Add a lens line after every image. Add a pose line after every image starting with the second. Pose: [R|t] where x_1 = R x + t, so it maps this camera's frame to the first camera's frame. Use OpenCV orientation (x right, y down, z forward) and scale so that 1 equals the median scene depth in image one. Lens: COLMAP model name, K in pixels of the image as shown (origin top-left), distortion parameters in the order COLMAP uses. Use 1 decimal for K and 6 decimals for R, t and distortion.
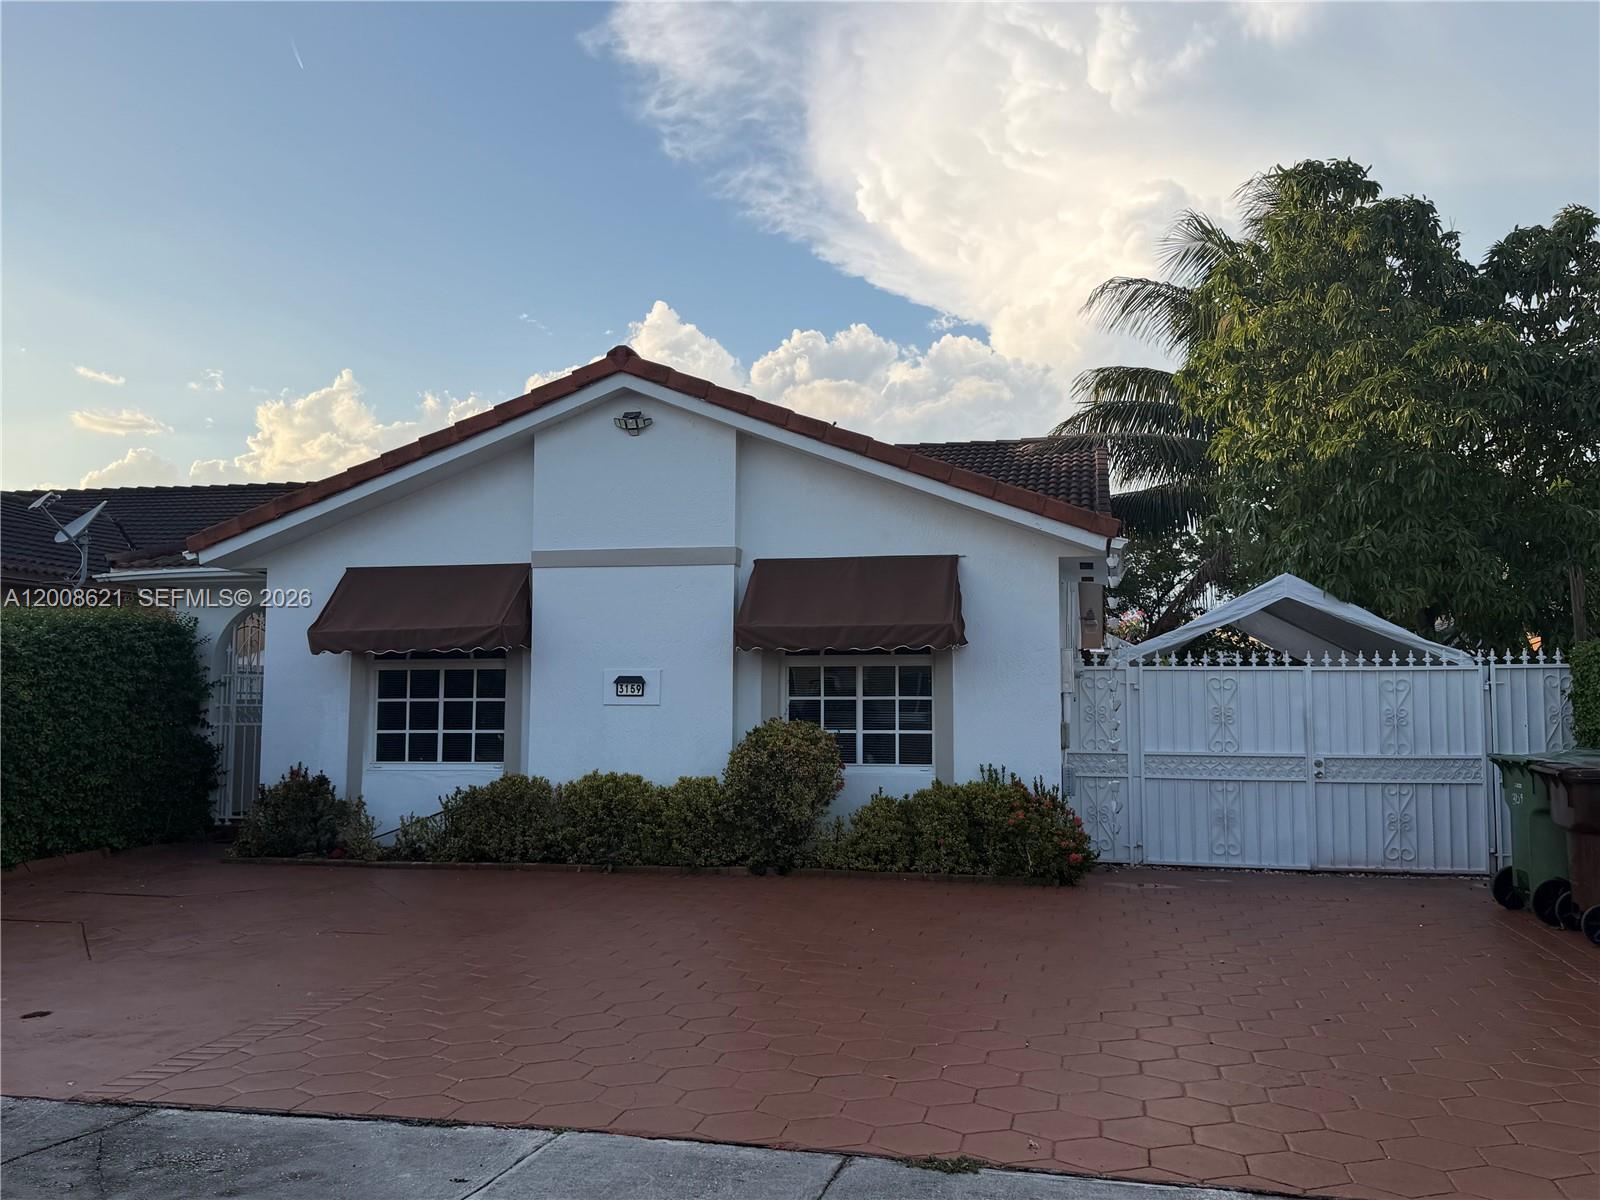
lens RADIAL K [[1346.3, 0, 801.2], [0, 1346.3, 599.1], [0, 0, 1]] dist [0.008897, 0.003537]
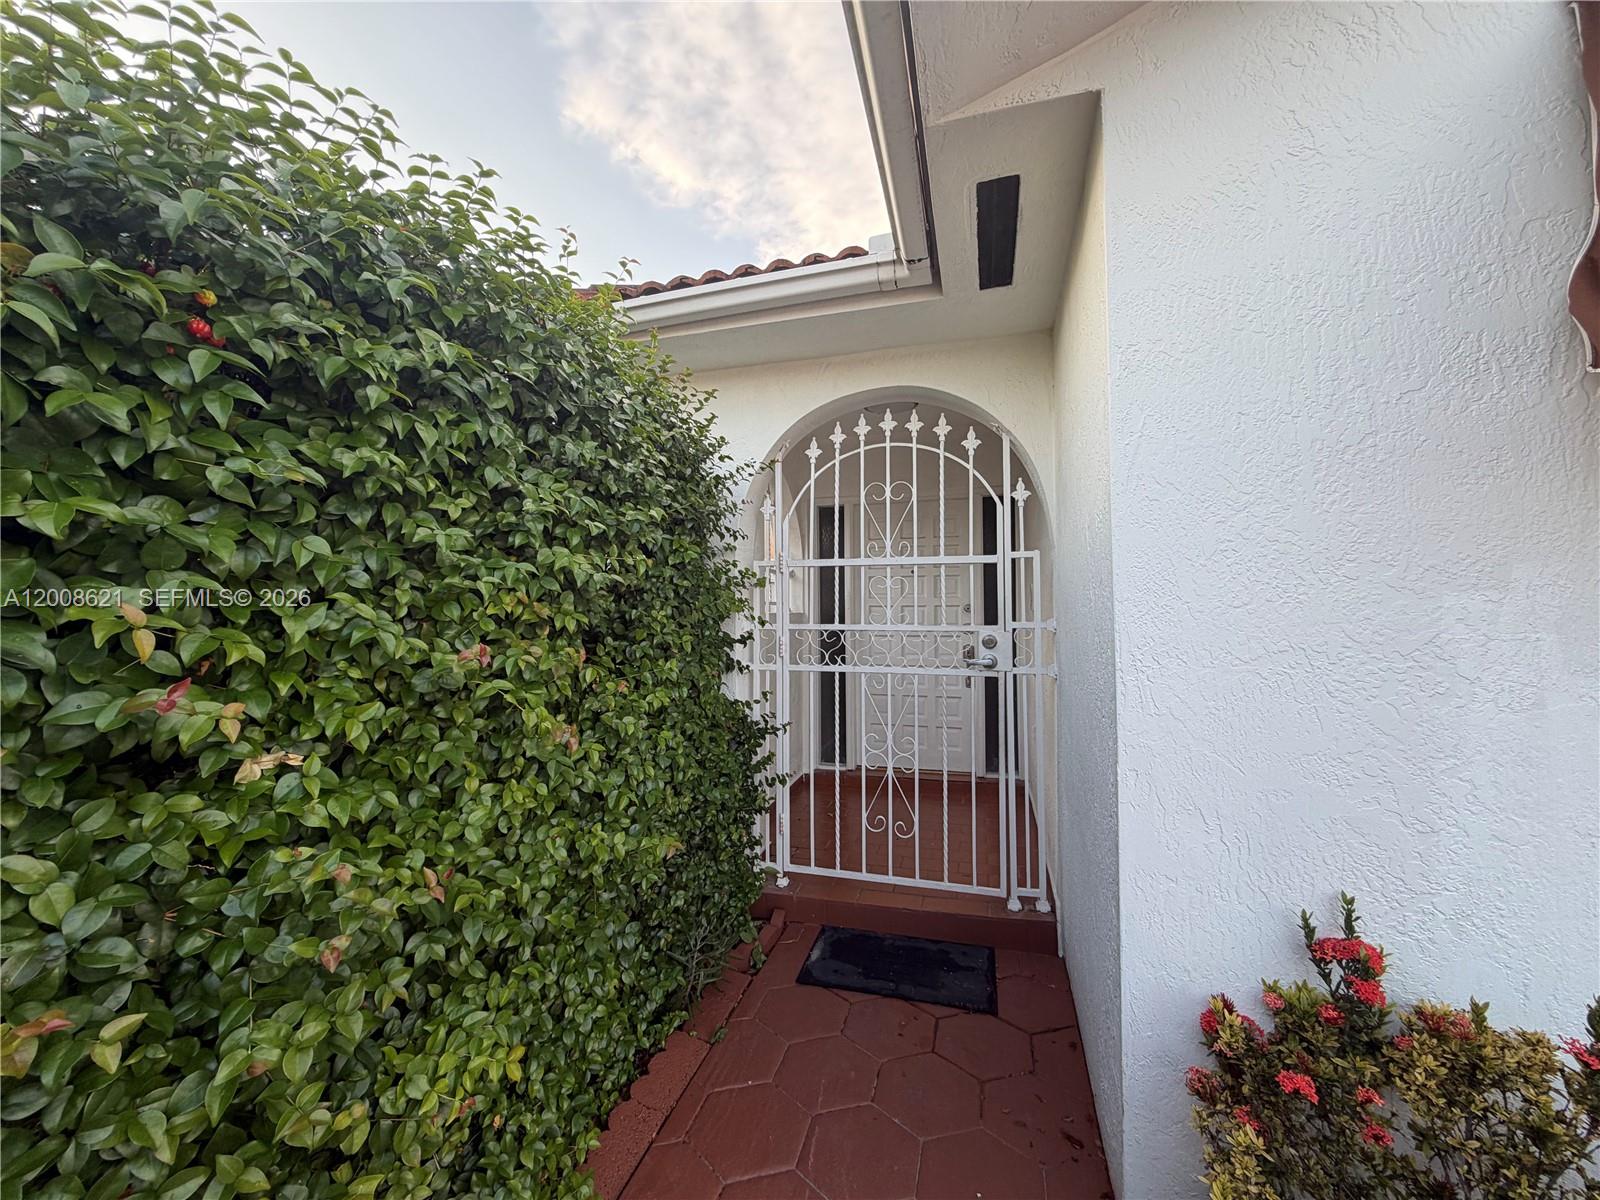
lens RADIAL K [[634.1, 0, 795.6], [0, 634.1, 604.6], [0, 0, 1]] dist [0.003682, 0.000186]
pose [[0.996673, -0.007536, -0.081153, -0.454089], [0.013239, 0.997462, 0.069965, 0.063870], [0.080419, -0.070807, 0.994243, 0.893430]]
